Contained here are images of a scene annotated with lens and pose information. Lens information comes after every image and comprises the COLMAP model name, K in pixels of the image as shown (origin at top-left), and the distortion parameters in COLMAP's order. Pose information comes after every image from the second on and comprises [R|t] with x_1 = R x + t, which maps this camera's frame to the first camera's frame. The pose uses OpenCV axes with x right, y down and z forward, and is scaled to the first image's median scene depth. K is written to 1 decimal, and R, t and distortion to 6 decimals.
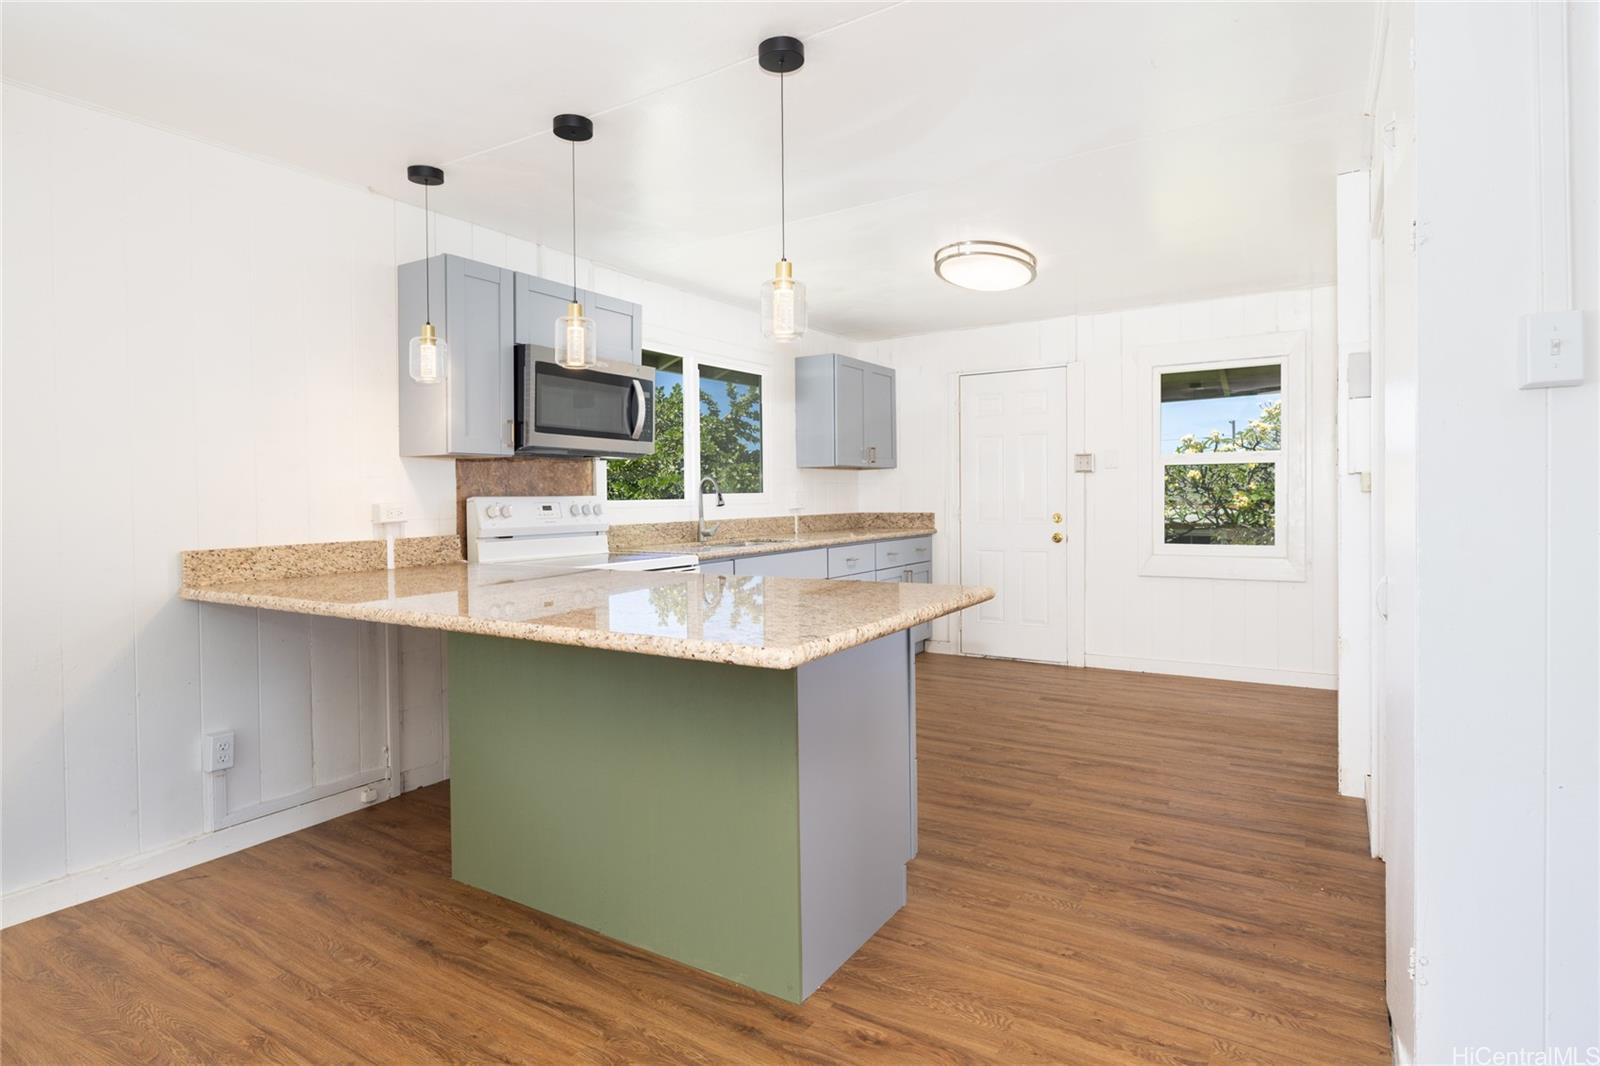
lens RADIAL K [[854.9, 0, 796.8], [0, 854.9, 532.5], [0, 0, 1]] dist [-0.005326, -0.000448]
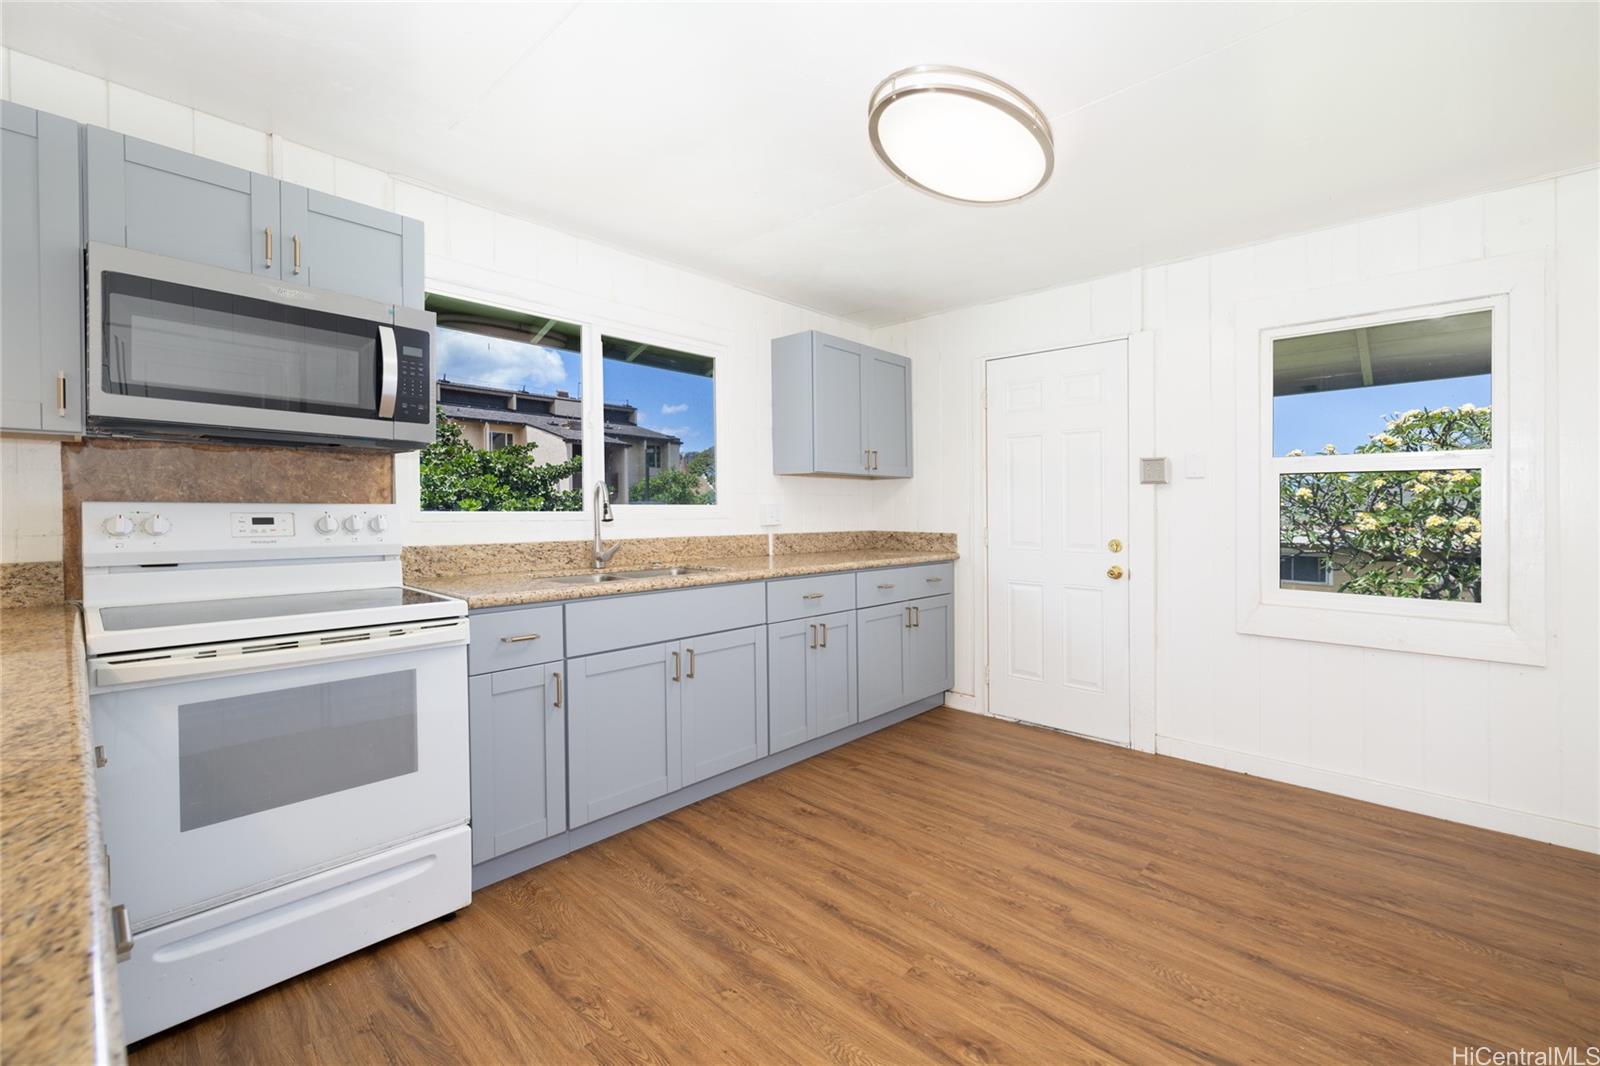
lens RADIAL K [[676.5, 0, 804.9], [0, 676.5, 509.1], [0, 0, 1]] dist [0.002022, 0.000579]
pose [[0.982548, 0.014108, -0.185474, 0.155219], [-0.022340, 0.998852, -0.042371, -0.017599], [0.184663, 0.045776, 0.981735, 0.392562]]
